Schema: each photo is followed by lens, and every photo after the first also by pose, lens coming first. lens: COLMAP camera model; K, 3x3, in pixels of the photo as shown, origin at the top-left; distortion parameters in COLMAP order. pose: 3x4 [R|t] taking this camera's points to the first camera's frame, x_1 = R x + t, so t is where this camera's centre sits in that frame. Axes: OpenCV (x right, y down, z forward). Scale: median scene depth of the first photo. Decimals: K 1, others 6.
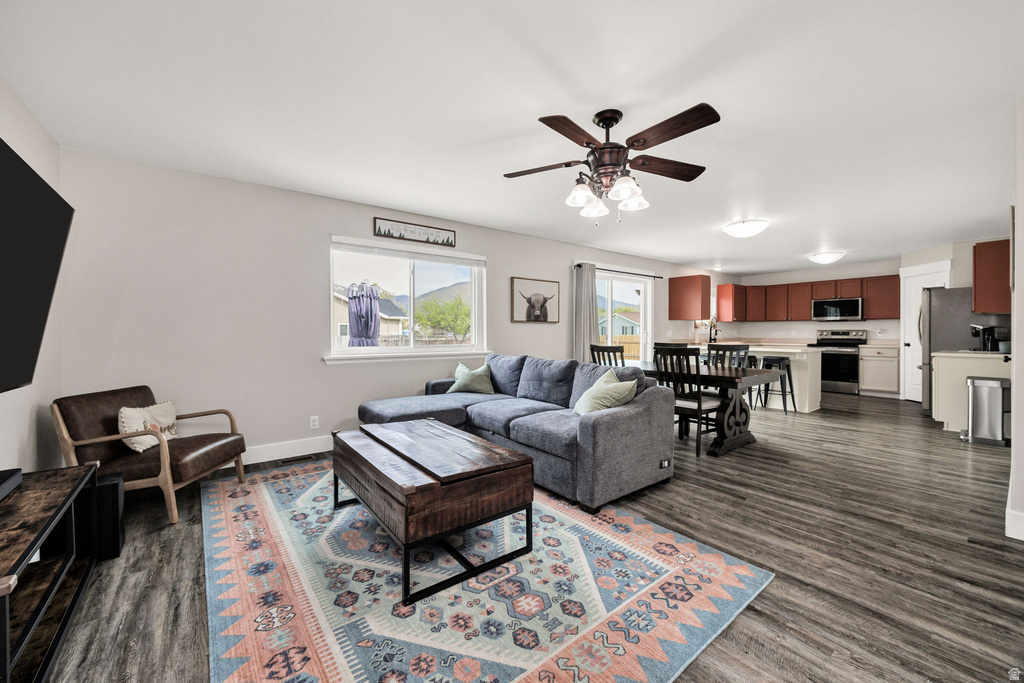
lens RADIAL K [[390.5, 0, 506.2], [0, 390.5, 335.7], [0, 0, 1]] dist [-0.001452, -0.000520]
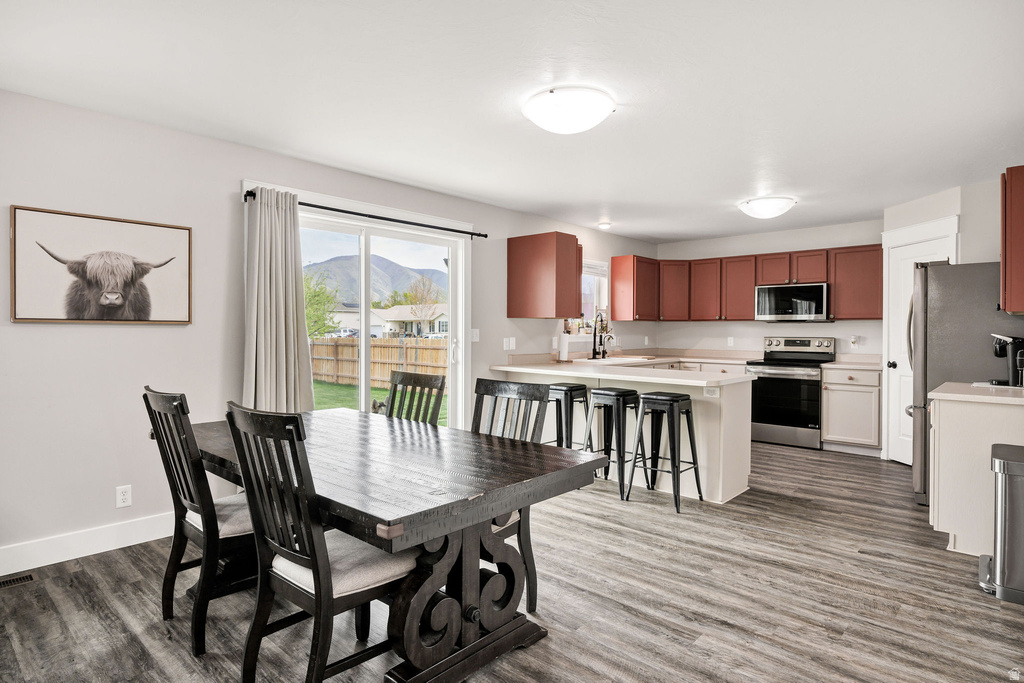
lens RADIAL K [[562.4, 0, 506.6], [0, 562.4, 337.4], [0, 0, 1]] dist [-0.005486, 0.000895]
pose [[0.983009, 0.001855, 0.183547, 0.373562], [-0.002353, 0.999994, 0.002494, -0.021036], [-0.183542, -0.002884, 0.983008, 0.342140]]
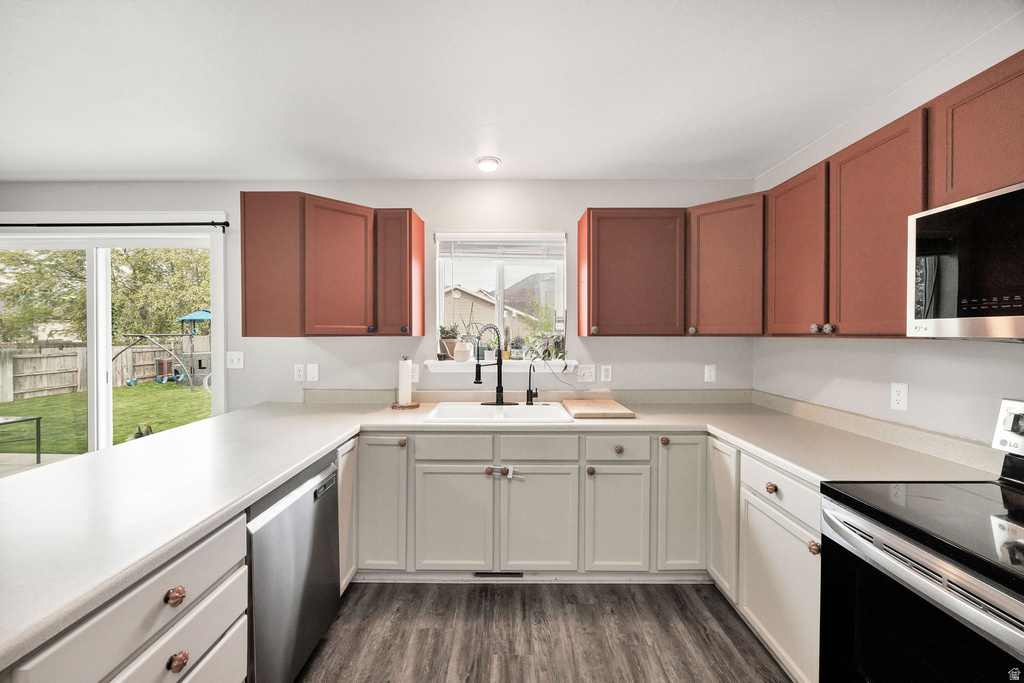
lens RADIAL K [[390.5, 0, 506.6], [0, 390.5, 336.0], [0, 0, 1]] dist [-0.001452, -0.000520]
pose [[0.798104, 0.003947, -0.602507, 1.063593], [-0.006471, 0.999977, -0.002021, -0.055345], [0.602485, 0.005512, 0.798111, 1.097951]]
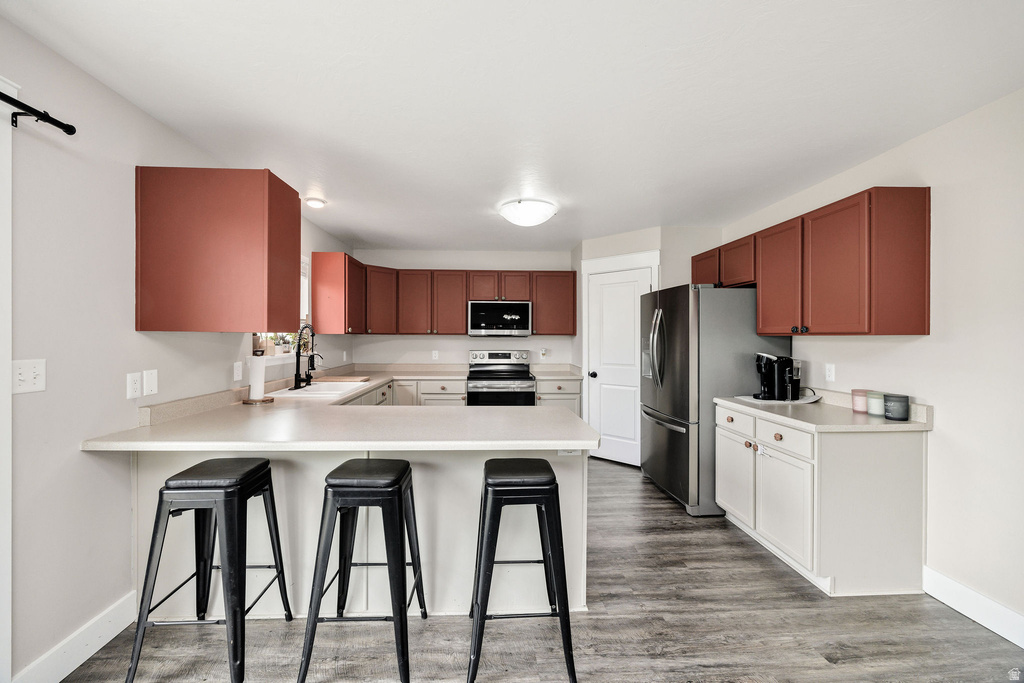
lens RADIAL K [[390.5, 0, 506.3], [0, 390.5, 336.8], [0, 0, 1]] dist [-0.001452, -0.000520]
pose [[0.550786, 0.002678, 0.834642, 0.456261], [0.005551, 0.999961, -0.006872, -0.044892], [-0.834628, 0.008418, 0.550750, 0.890377]]
